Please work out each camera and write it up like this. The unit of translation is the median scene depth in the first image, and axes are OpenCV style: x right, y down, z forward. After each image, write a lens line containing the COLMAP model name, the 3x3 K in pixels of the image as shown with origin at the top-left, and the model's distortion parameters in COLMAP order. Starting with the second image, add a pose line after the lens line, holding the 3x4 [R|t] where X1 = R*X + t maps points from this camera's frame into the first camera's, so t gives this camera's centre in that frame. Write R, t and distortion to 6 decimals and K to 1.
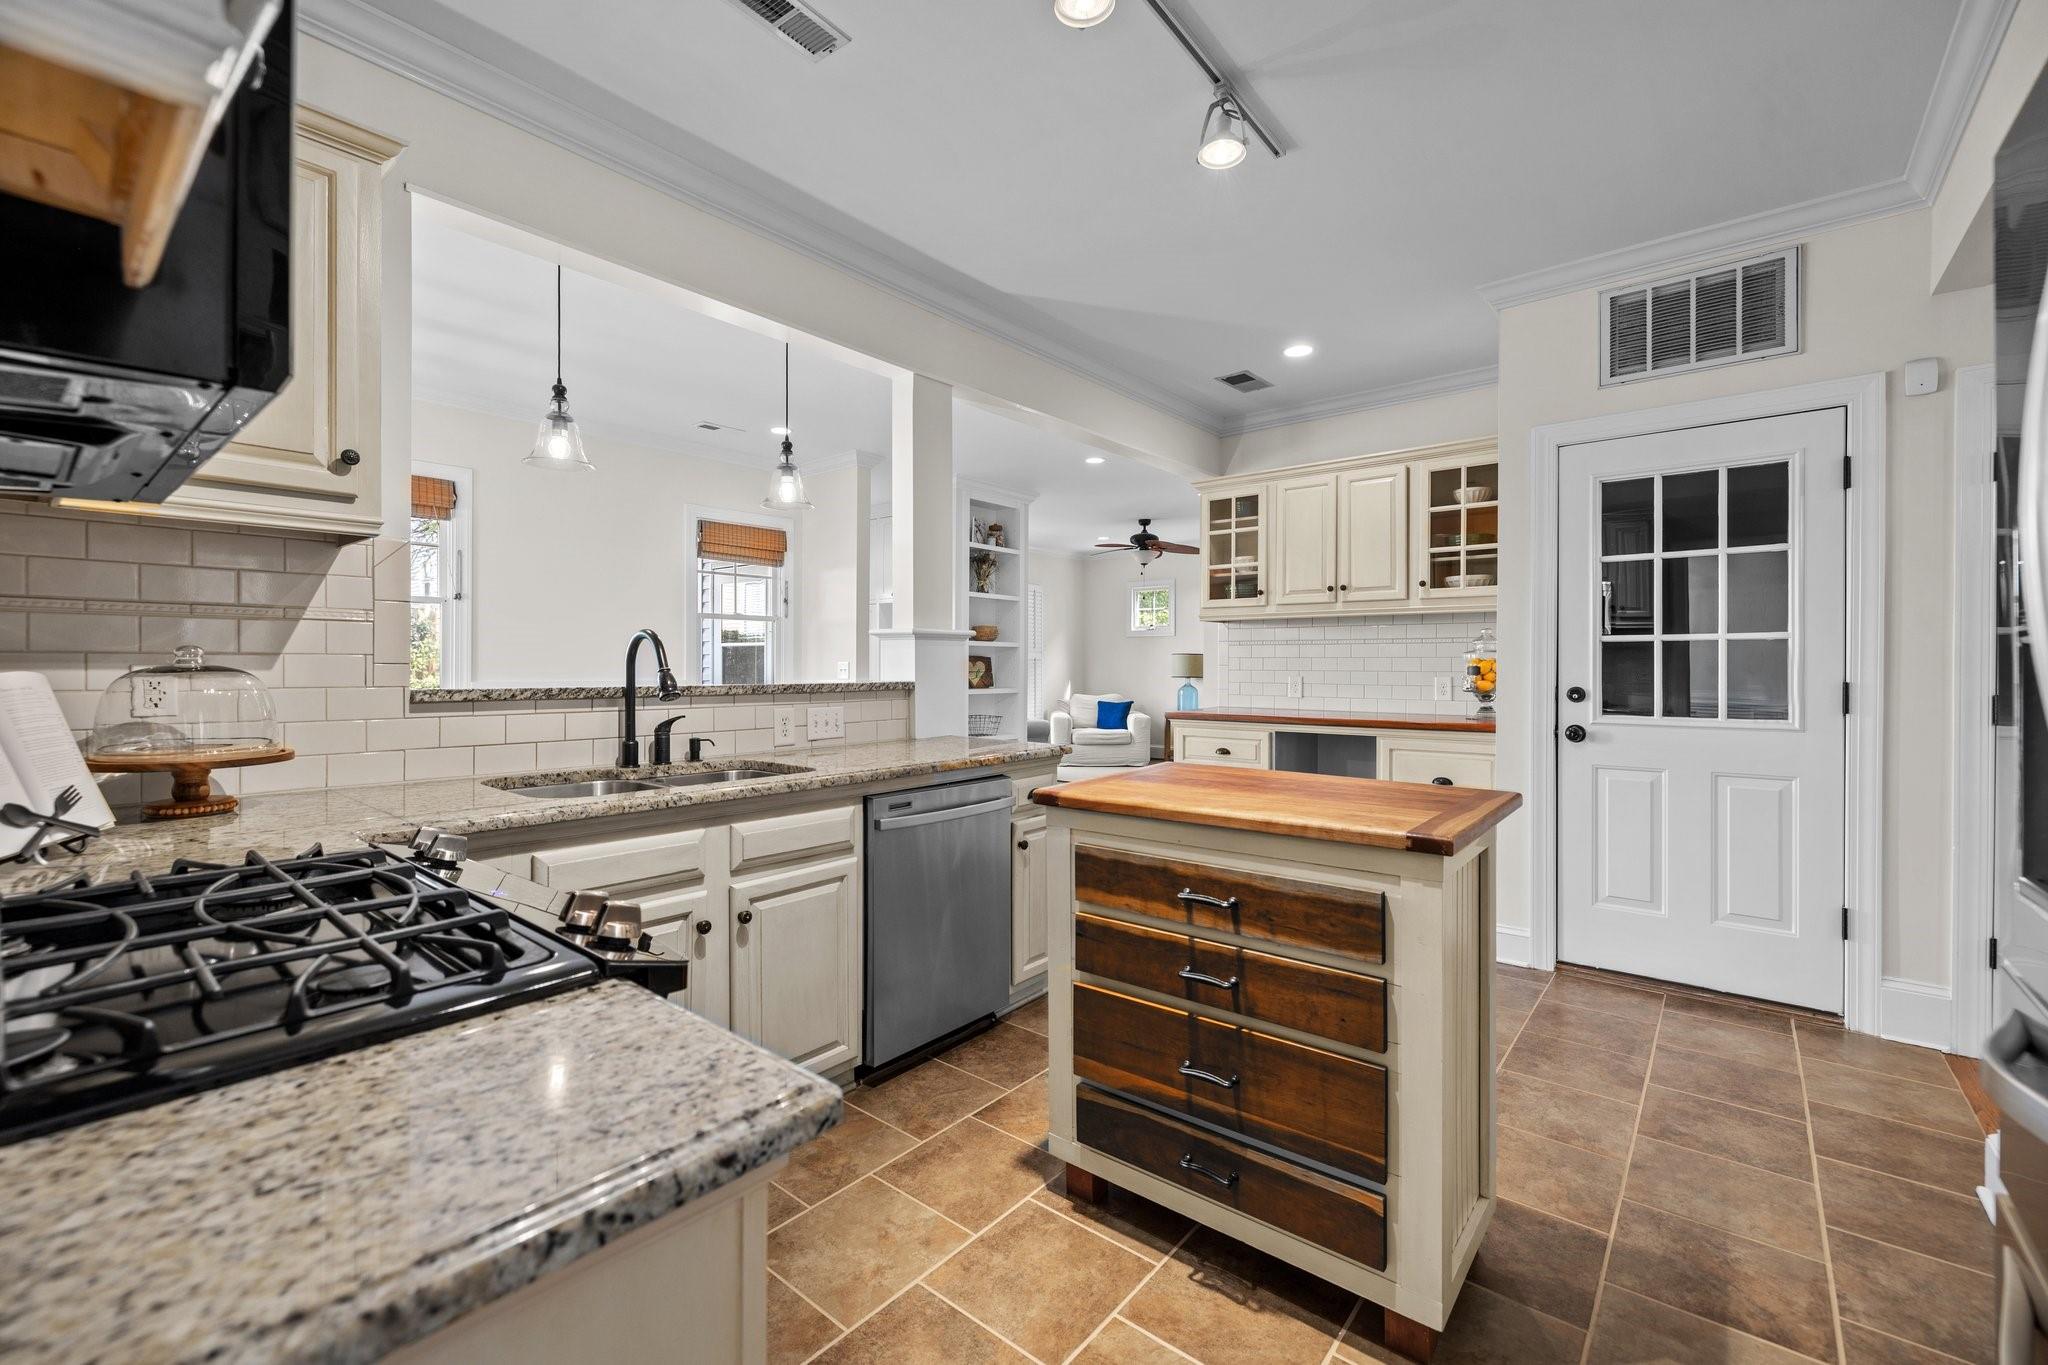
lens RADIAL K [[860.9, 0, 1025.5], [0, 860.9, 670.0], [0, 0, 1]] dist [0.001266, -0.000078]
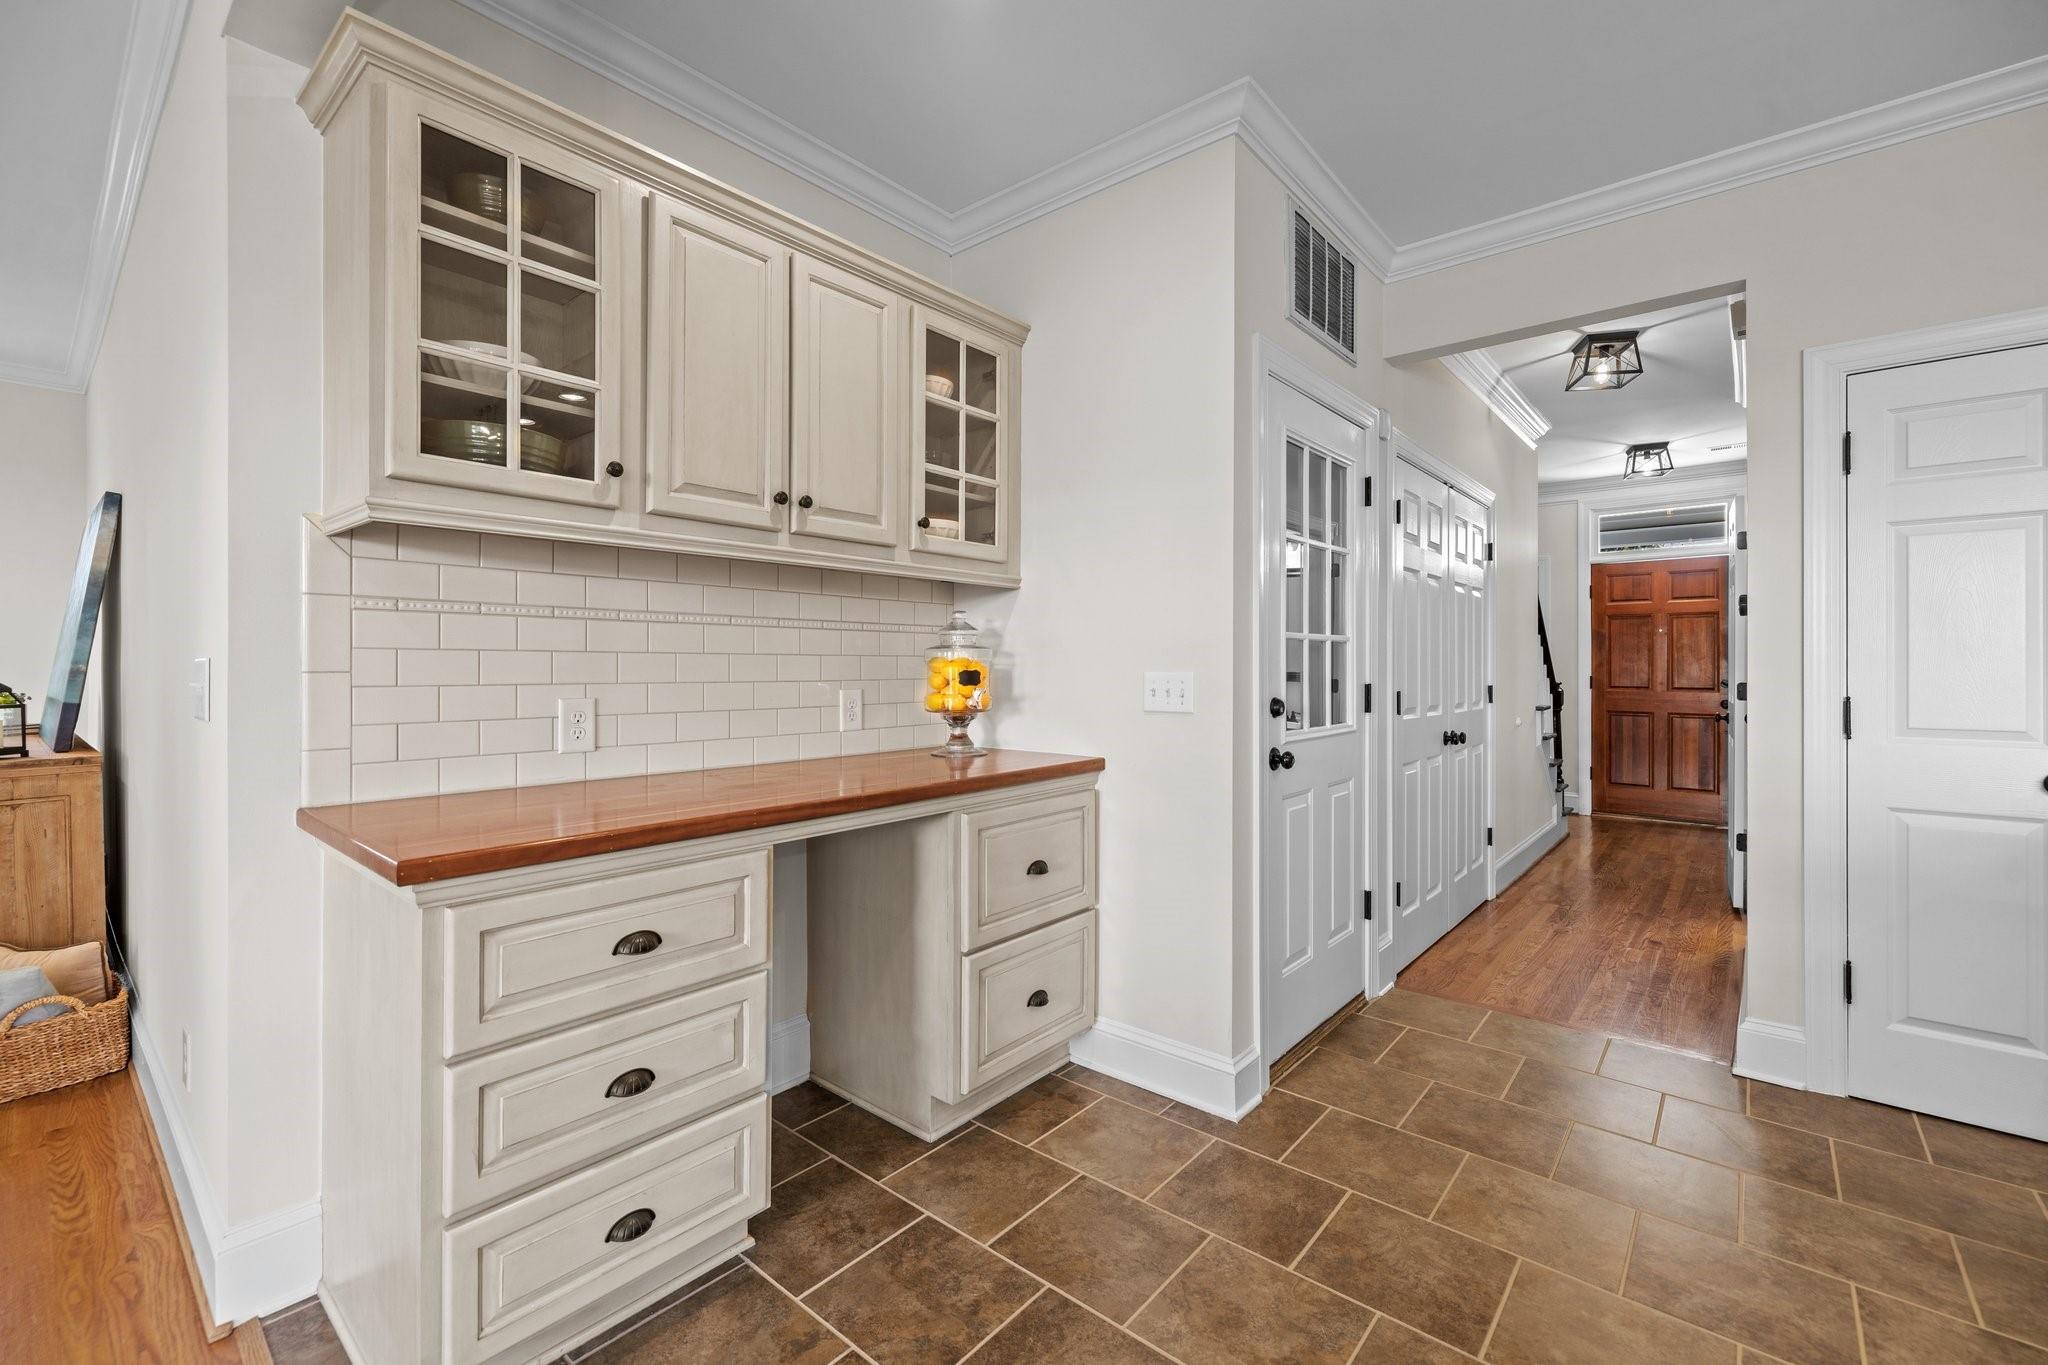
lens RADIAL K [[866.3, 0, 1015.9], [0, 866.3, 665.6], [0, 0, 1]] dist [0.001875, 0.000003]
pose [[0.018176, 0.000377, 0.999835, -0.089712], [0.006623, 0.999978, -0.000498, -0.006603], [-0.999813, 0.006631, 0.018173, 0.838941]]
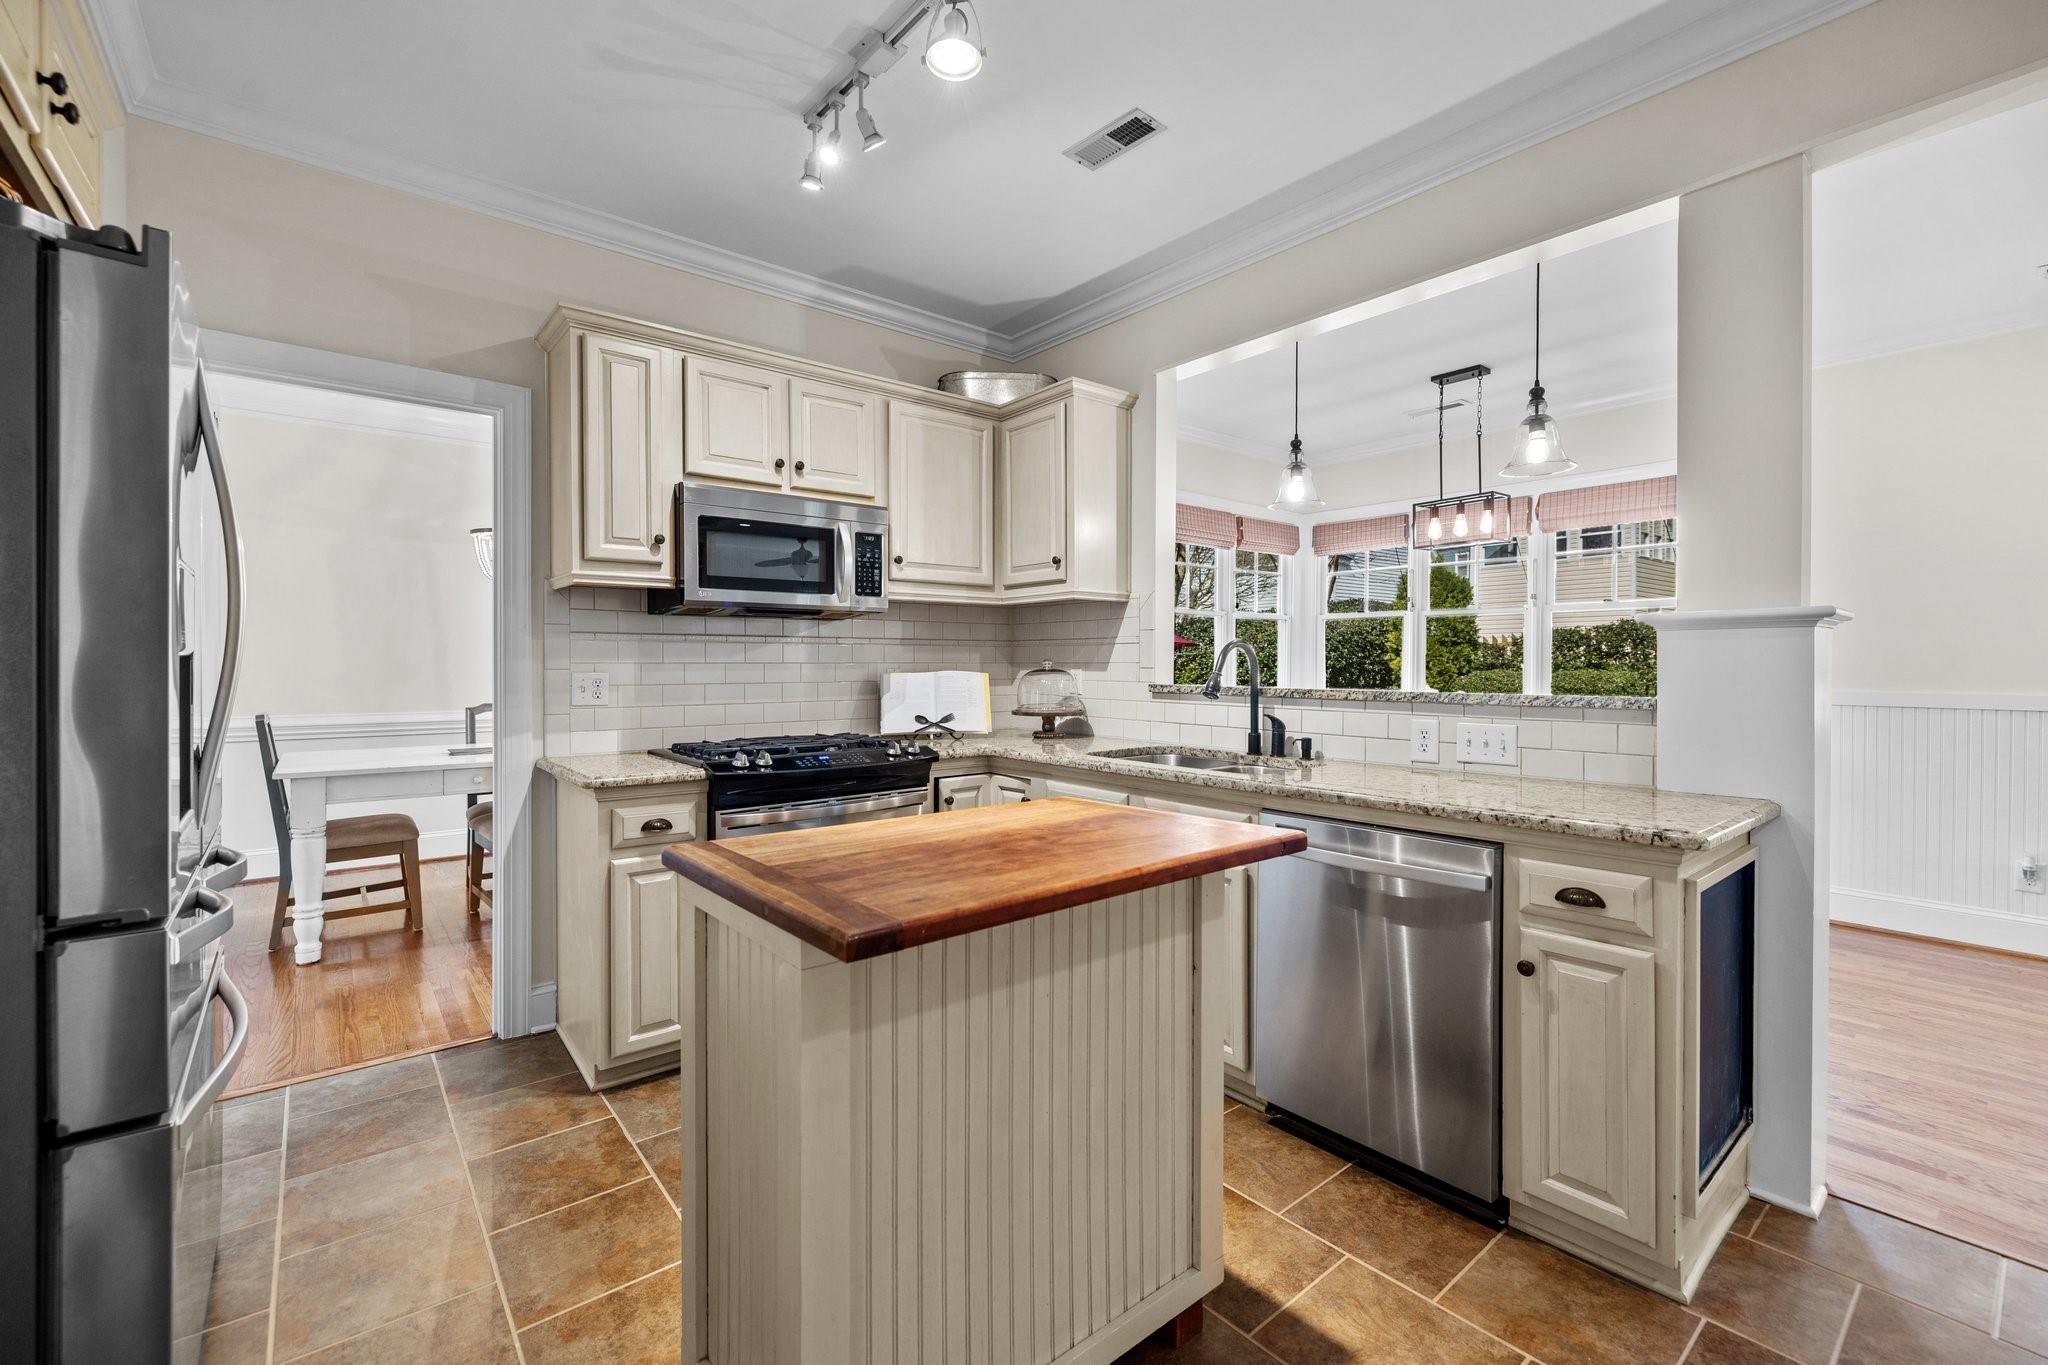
lens RADIAL K [[860.9, 0, 1025.5], [0, 860.9, 670.0], [0, 0, 1]] dist [0.001266, -0.000078]
pose [[-0.188070, 0.003938, -0.982148, 0.401079], [-0.006874, 0.999962, 0.005326, -0.004593], [0.982132, 0.007753, -0.188036, 0.467752]]
